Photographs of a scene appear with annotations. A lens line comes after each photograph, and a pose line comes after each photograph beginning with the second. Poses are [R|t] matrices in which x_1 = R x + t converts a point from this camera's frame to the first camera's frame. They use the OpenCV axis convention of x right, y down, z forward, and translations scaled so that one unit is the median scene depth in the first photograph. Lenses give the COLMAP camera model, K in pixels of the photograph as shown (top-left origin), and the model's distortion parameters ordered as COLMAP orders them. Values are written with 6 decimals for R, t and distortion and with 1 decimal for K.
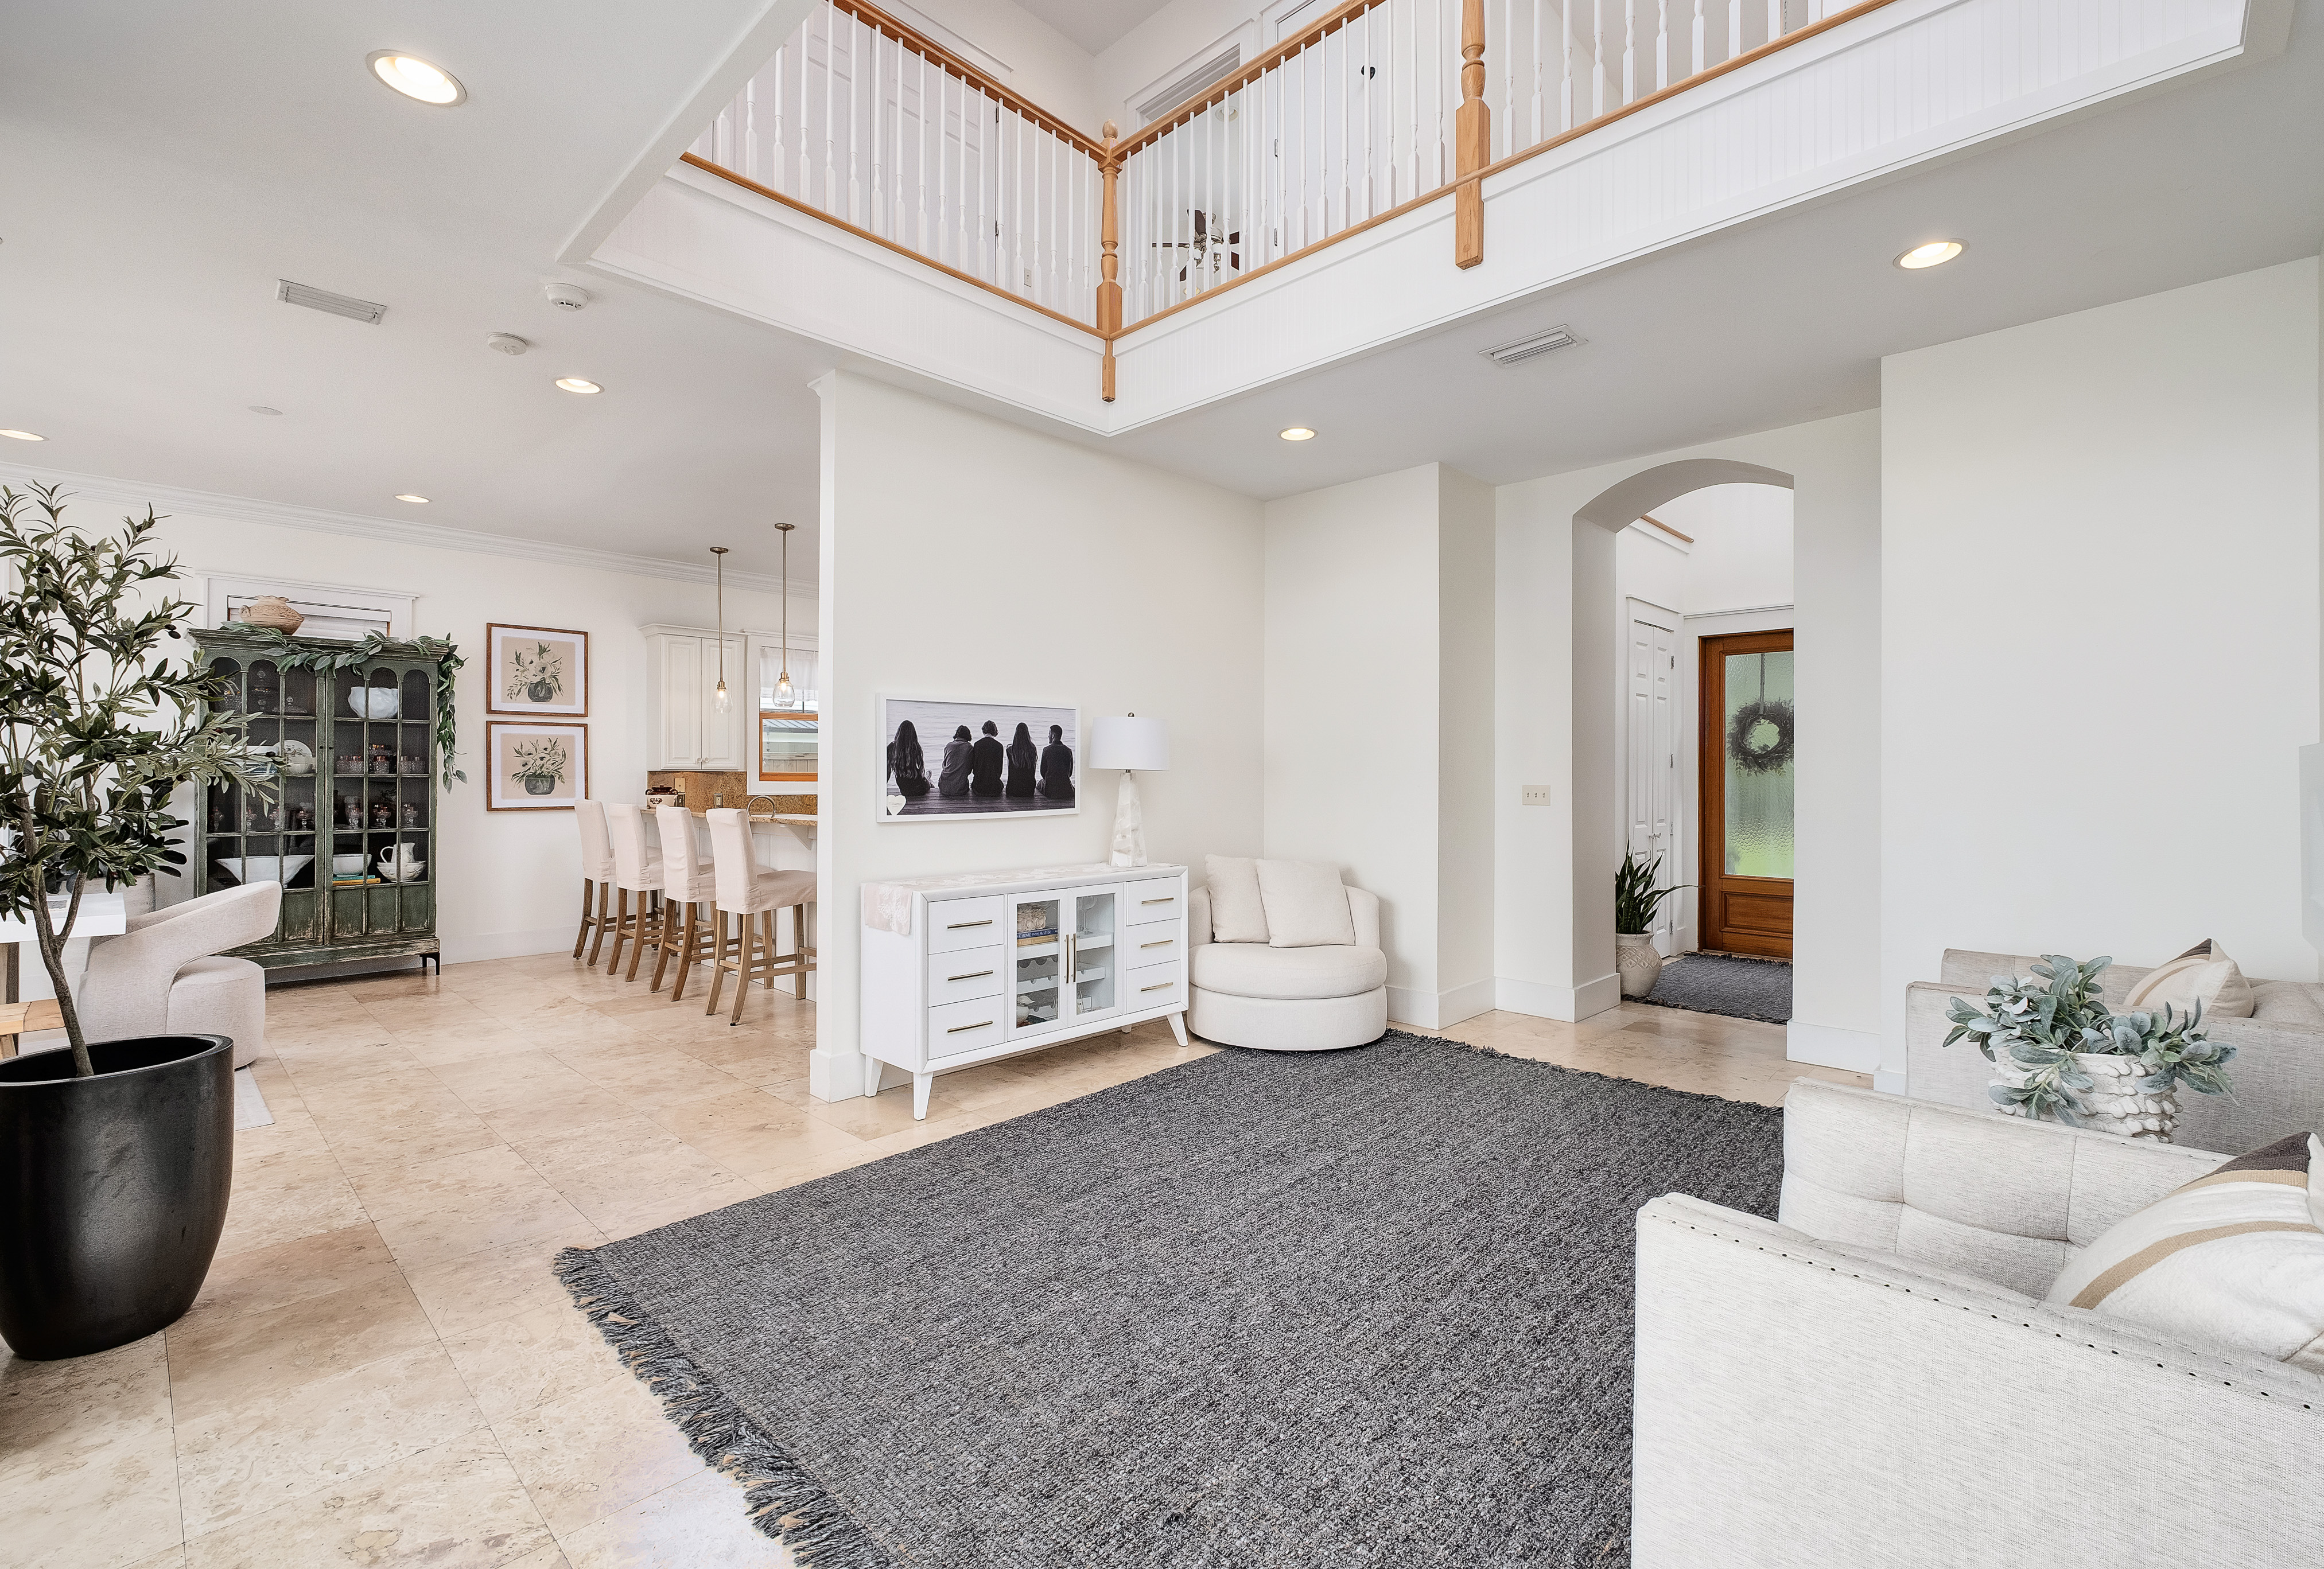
lens RADIAL K [[1015.8, 0, 1169.5], [0, 1015.8, 772.3], [0, 0, 1]] dist [0.003856, -0.000552]
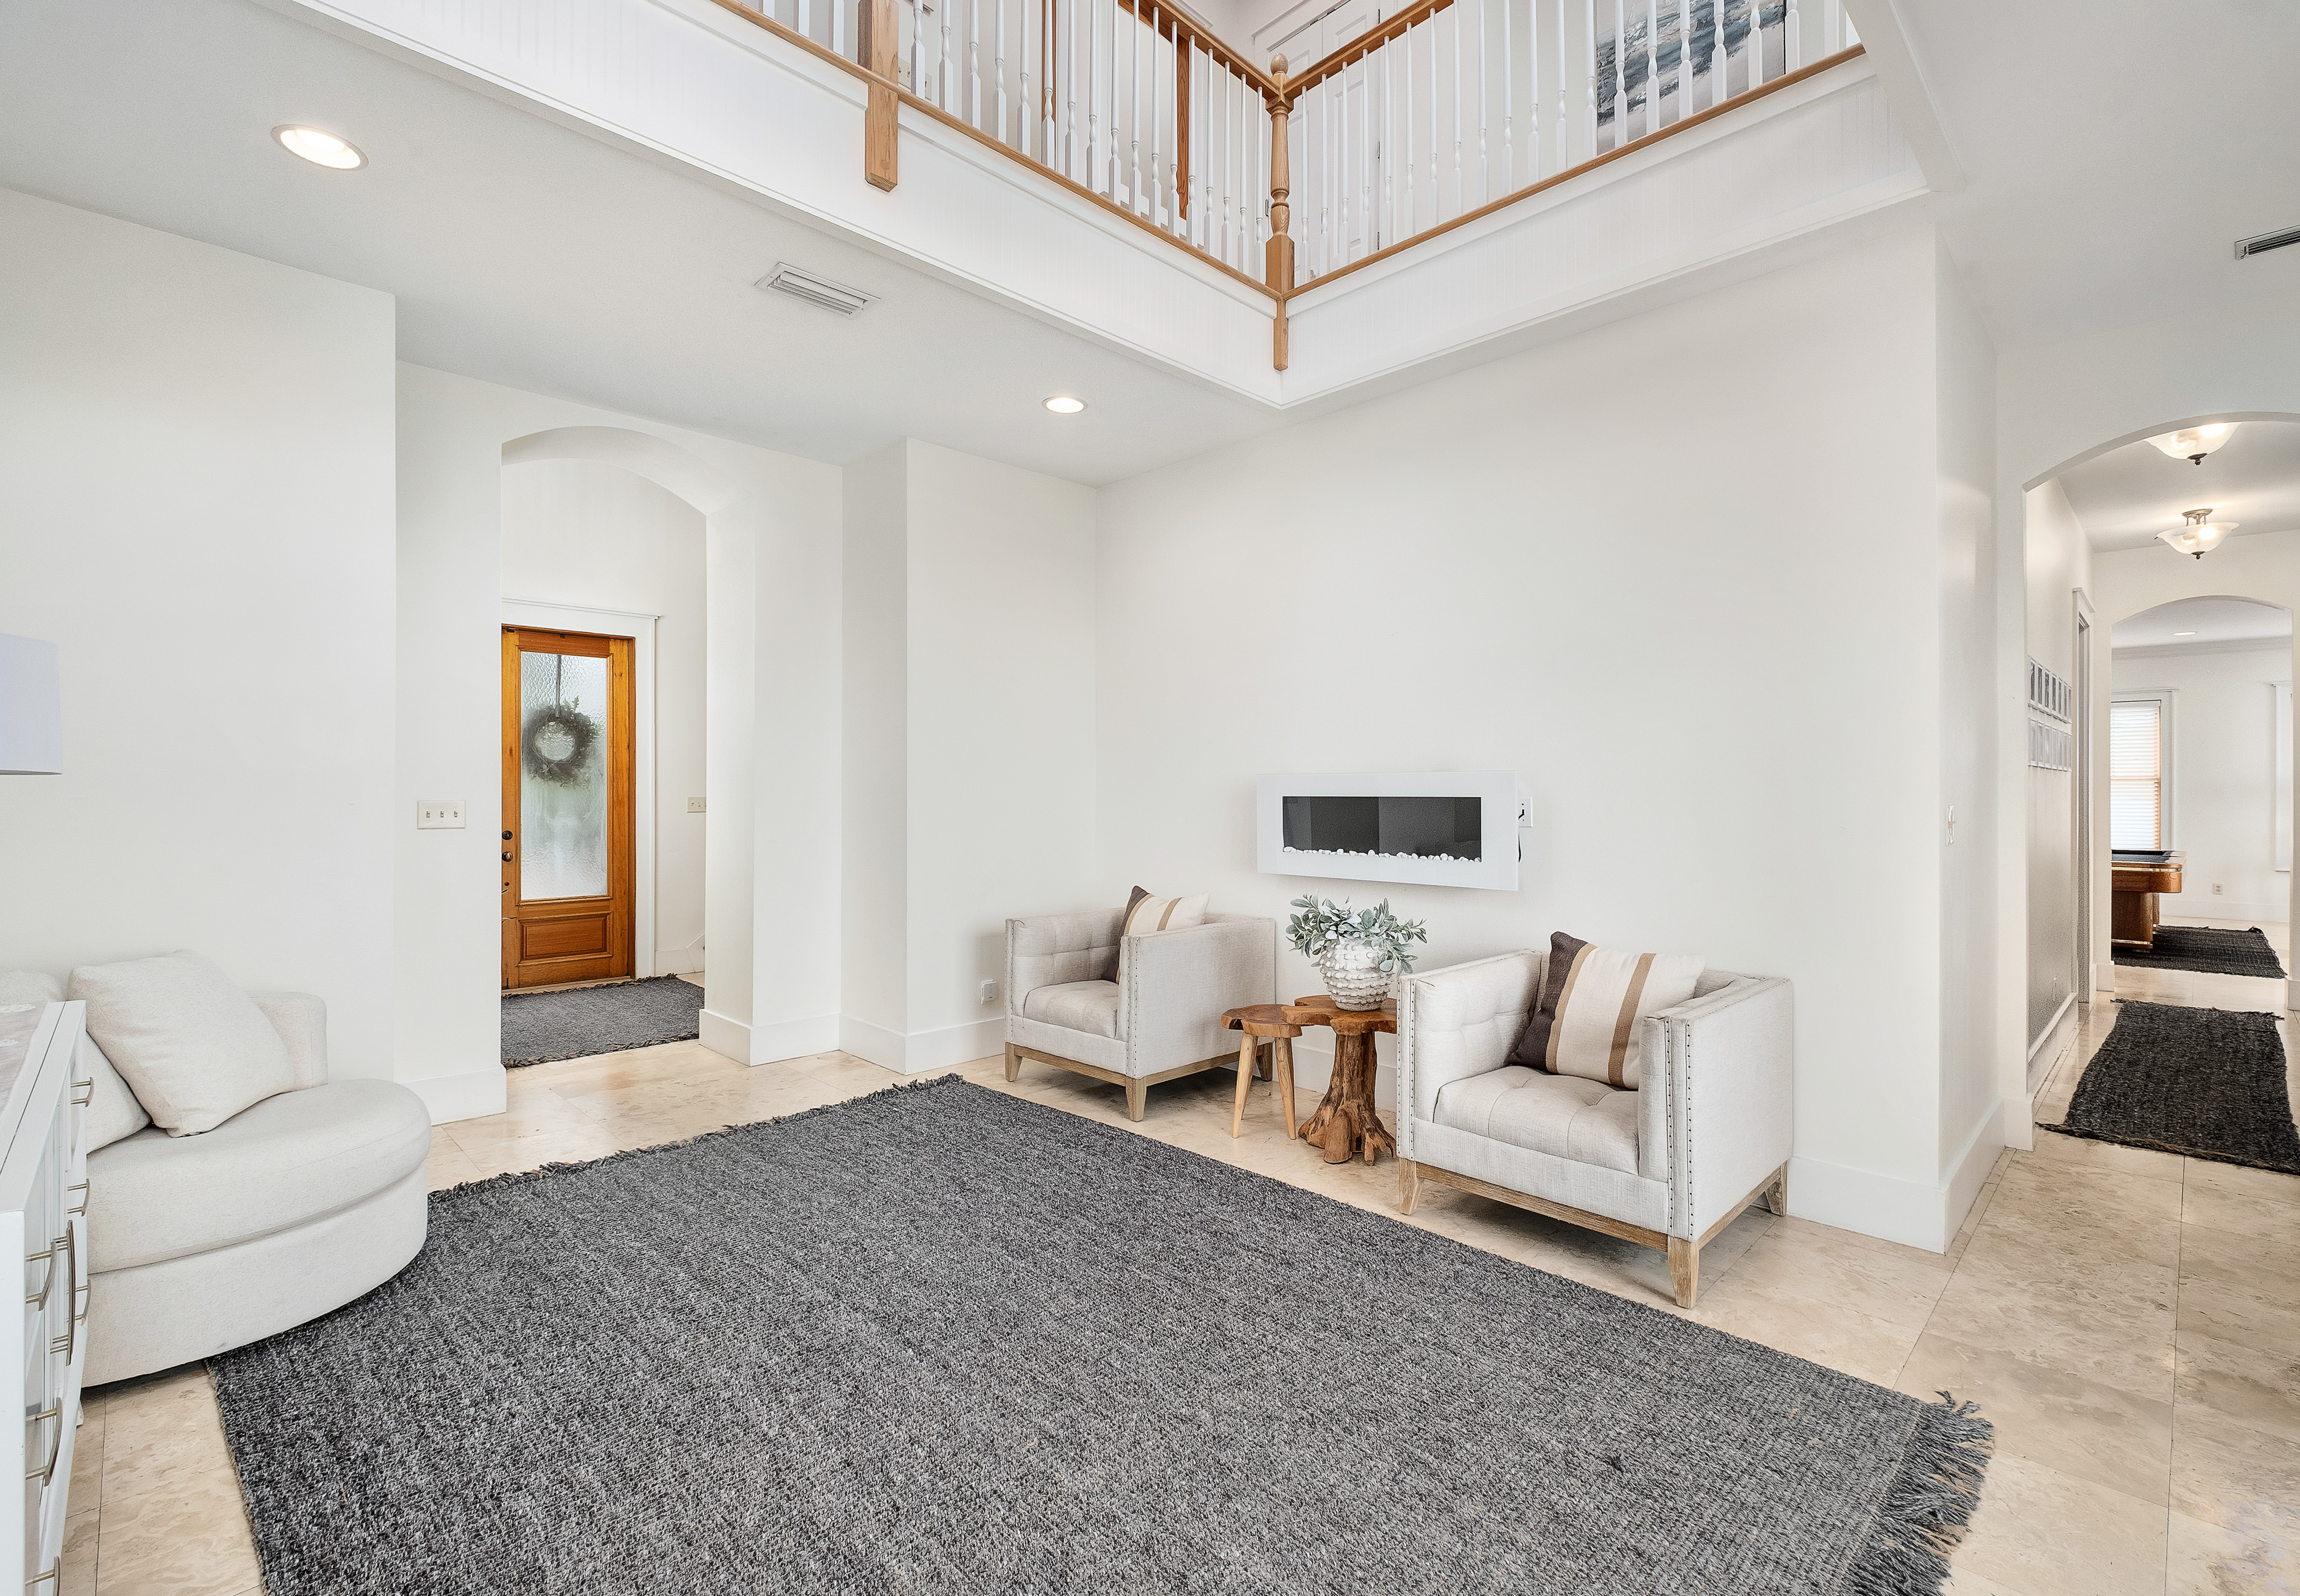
lens RADIAL K [[1034.2, 0, 1184.9], [0, 1034.2, 781.2], [0, 0, 1]] dist [-0.004593, -0.000746]
pose [[0.028981, 0.002496, 0.999577, -0.455320], [0.003845, 0.999989, -0.002609, 0.002304], [-0.999573, 0.003918, 0.028971, 0.590838]]
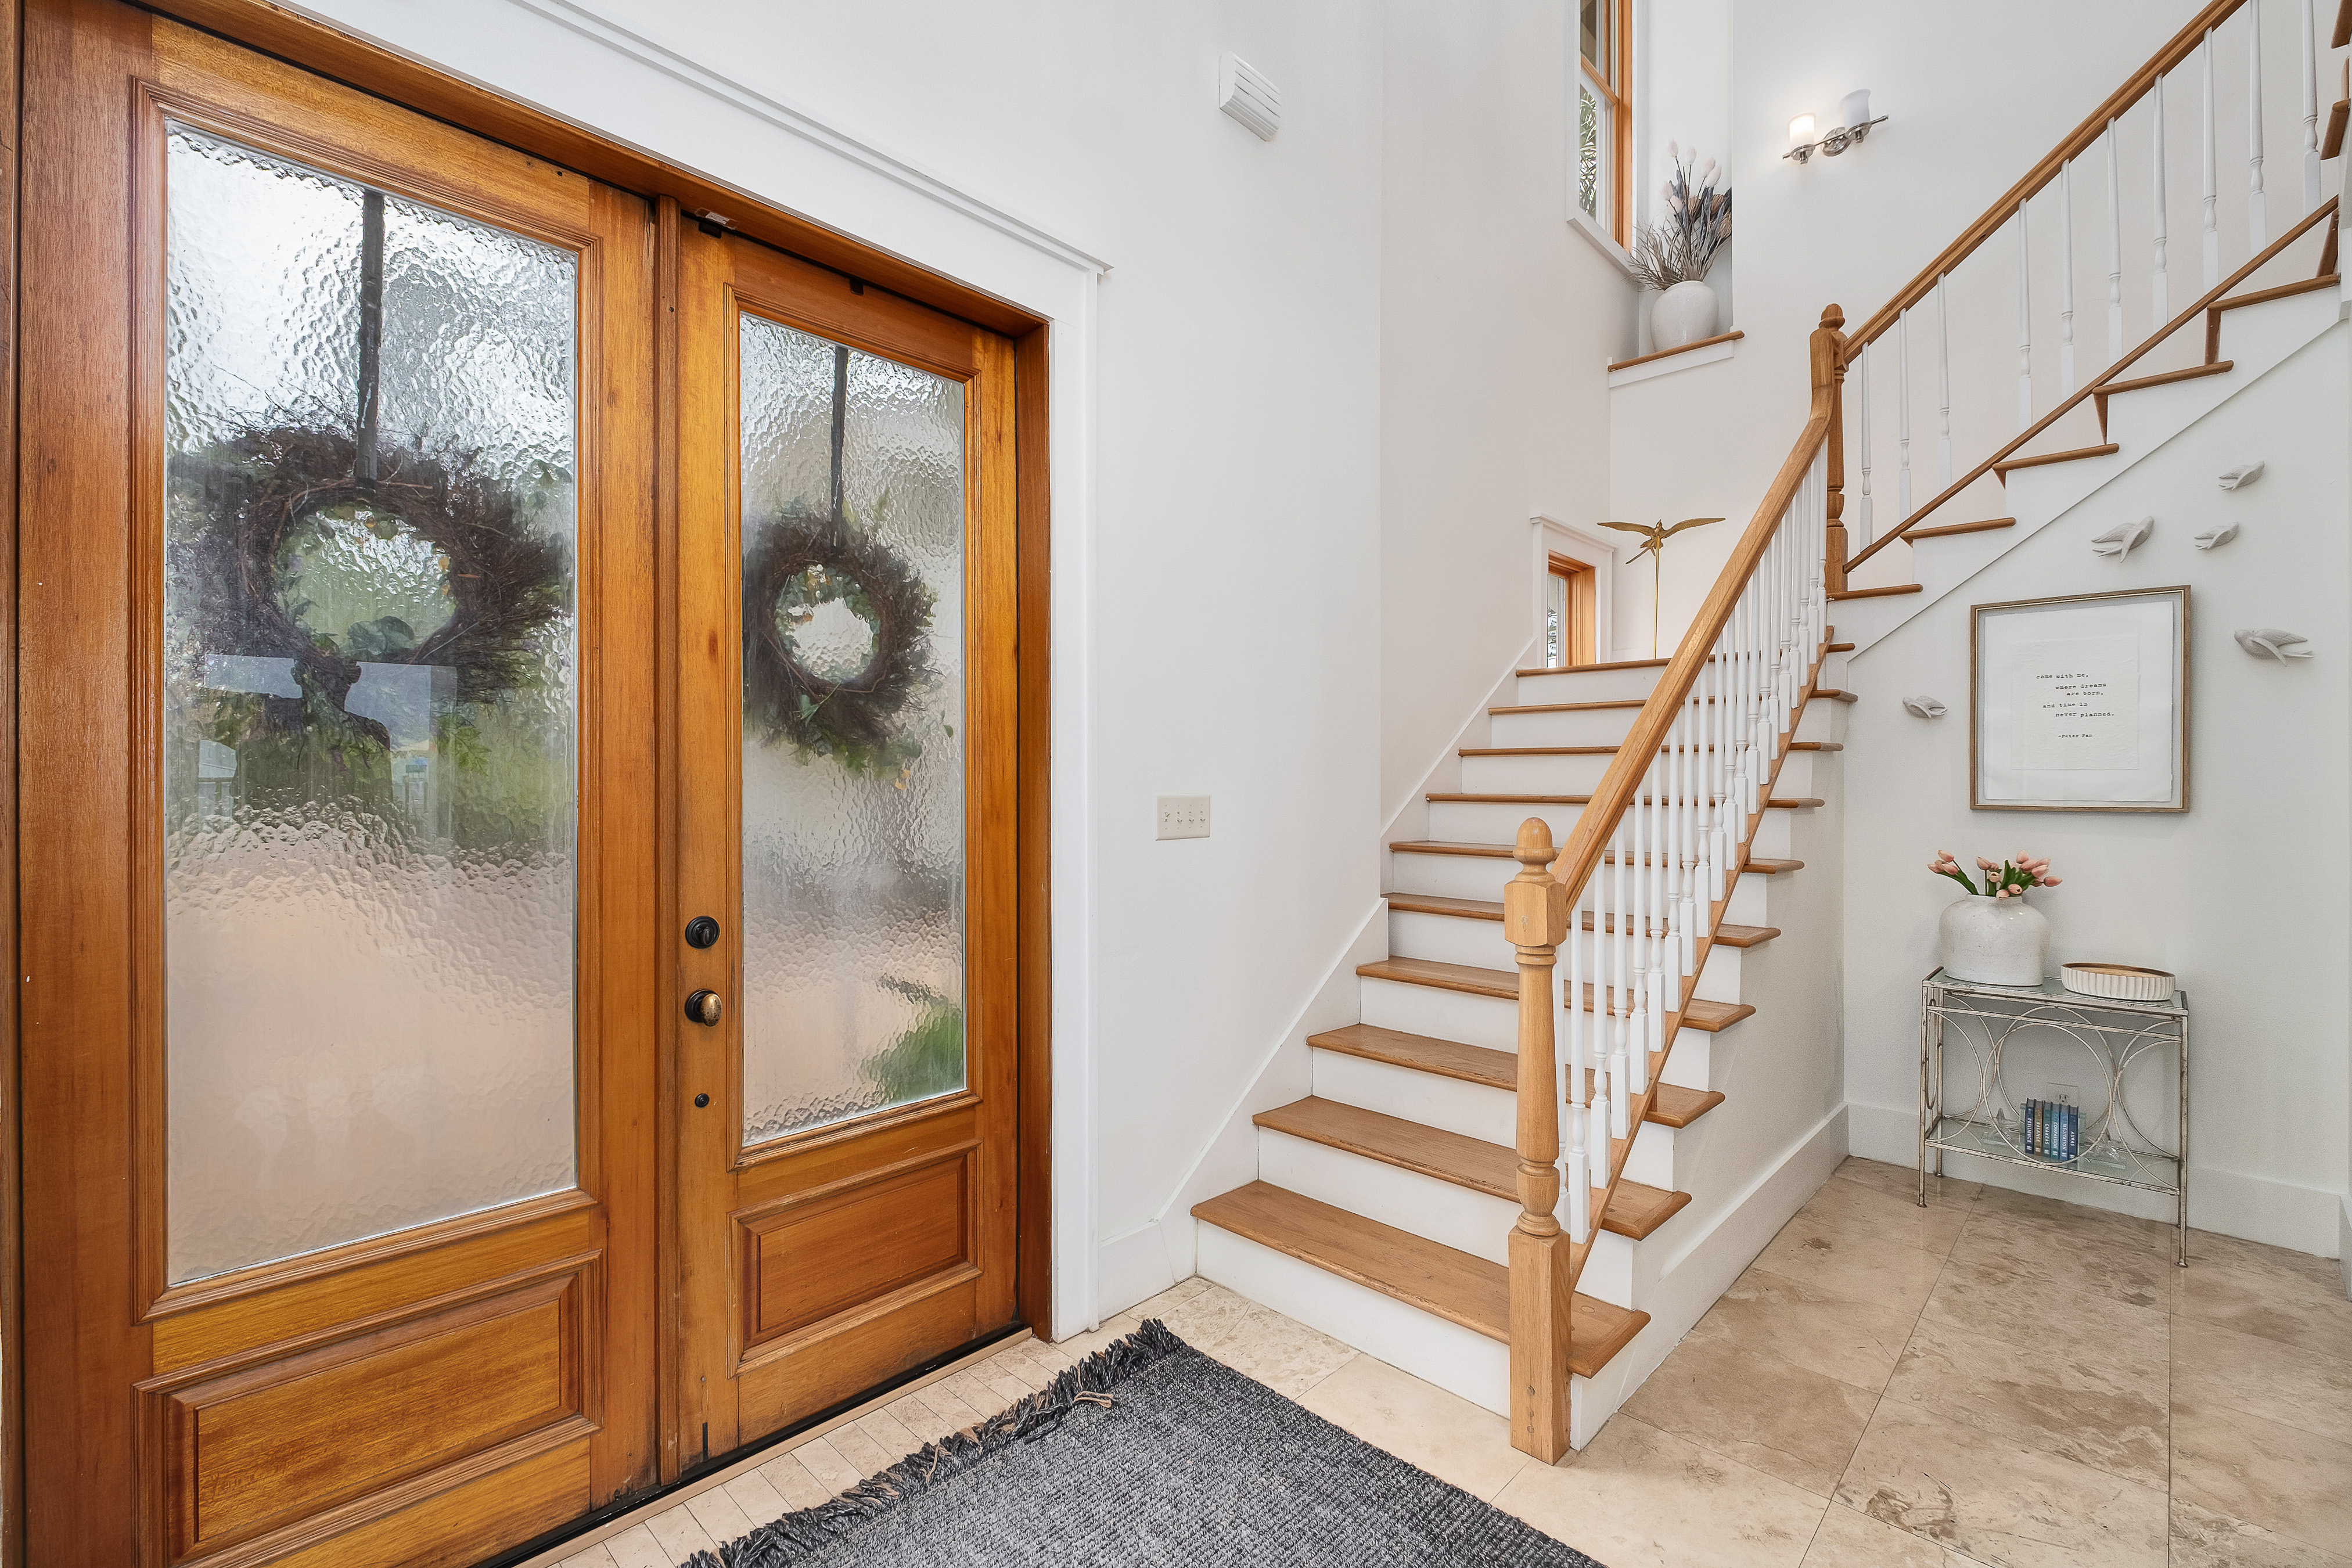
lens RADIAL K [[1025.5, 0, 1170.8], [0, 1025.5, 783.5], [0, 0, 1]] dist [-0.000276, -0.003866]
pose [[0.019879, -0.005286, 0.999788, 0.414224], [0.001757, 0.999985, 0.005252, 0.007905], [-0.999801, 0.001652, 0.019888, 1.277458]]
